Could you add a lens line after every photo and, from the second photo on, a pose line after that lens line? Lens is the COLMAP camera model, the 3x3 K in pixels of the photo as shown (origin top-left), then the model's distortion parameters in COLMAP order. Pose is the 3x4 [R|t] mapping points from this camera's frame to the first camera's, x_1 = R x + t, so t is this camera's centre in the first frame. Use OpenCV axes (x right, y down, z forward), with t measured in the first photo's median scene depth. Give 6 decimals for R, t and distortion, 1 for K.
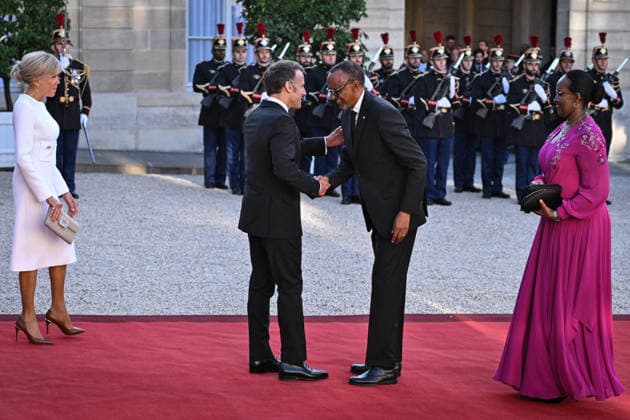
lens RADIAL K [[2941.3, 0, 315.0], [0, 2941.3, 210.0], [0, 0, 1]] dist [-0.198909, 0.719121]
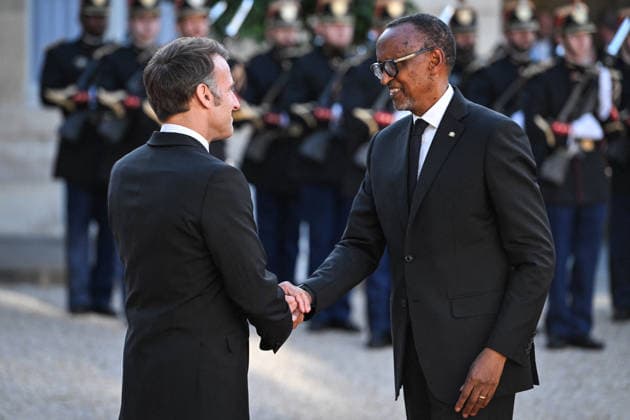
lens RADIAL K [[3567.4, 0, 315.0], [0, 3567.4, 210.0], [0, 0, 1]] dist [0.090805, -1.194946]
pose [[0.999601, -0.004793, -0.027840, 0.016771], [0.004140, 0.999716, -0.023479, -0.010652], [0.027944, 0.023354, 0.999337, 0.441243]]
